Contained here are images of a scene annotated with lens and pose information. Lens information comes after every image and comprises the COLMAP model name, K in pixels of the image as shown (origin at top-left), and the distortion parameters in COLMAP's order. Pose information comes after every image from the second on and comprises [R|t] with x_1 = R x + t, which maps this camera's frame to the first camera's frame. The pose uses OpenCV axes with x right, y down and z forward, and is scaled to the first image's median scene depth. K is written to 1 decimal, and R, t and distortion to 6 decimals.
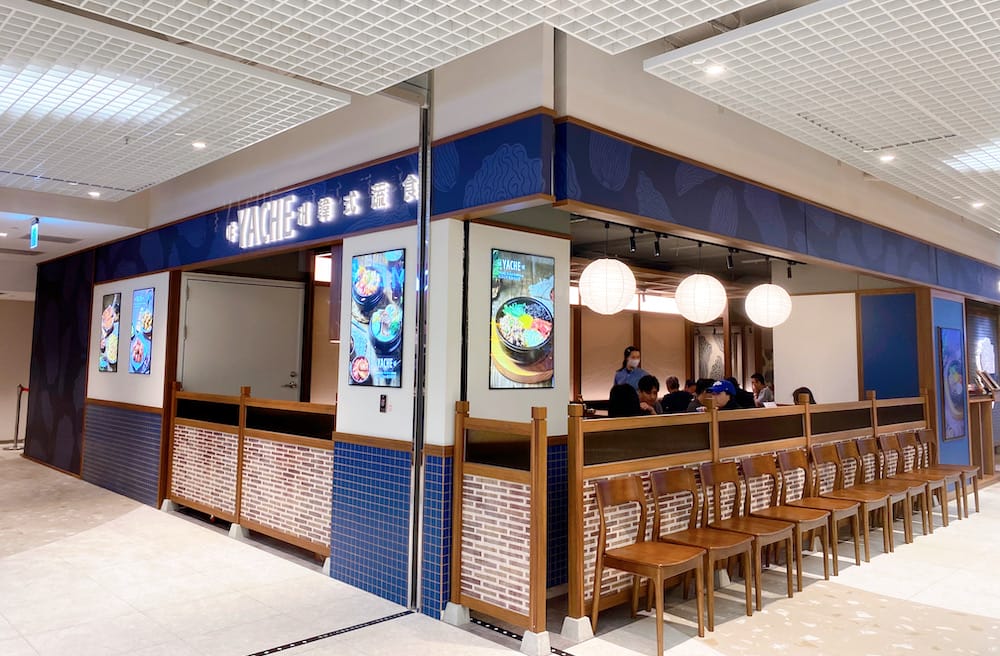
lens RADIAL K [[771.7, 0, 499.7], [0, 771.7, 280.2], [0, 0, 1]] dist [0.001538, -0.002088]
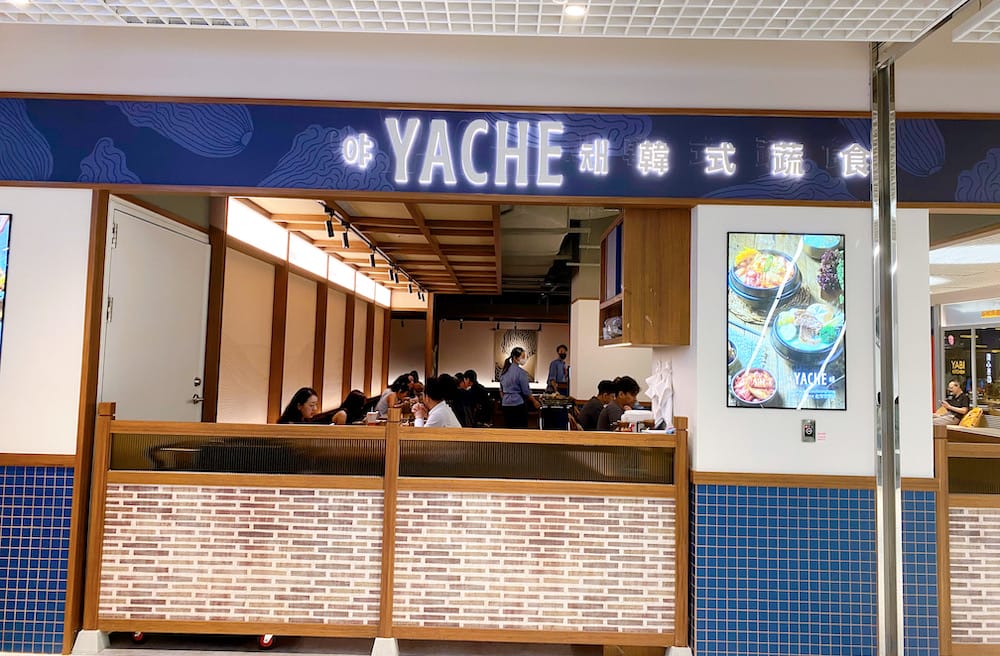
lens RADIAL K [[587.8, 0, 500.0], [0, 587.8, 328.0], [0, 0, 1]] dist [0.028703, -0.028874]
pose [[0.705037, 0.049175, 0.707464, -0.715395], [-0.089870, 0.995746, 0.020349, 0.065915], [-0.703453, -0.077926, 0.706457, 0.727582]]
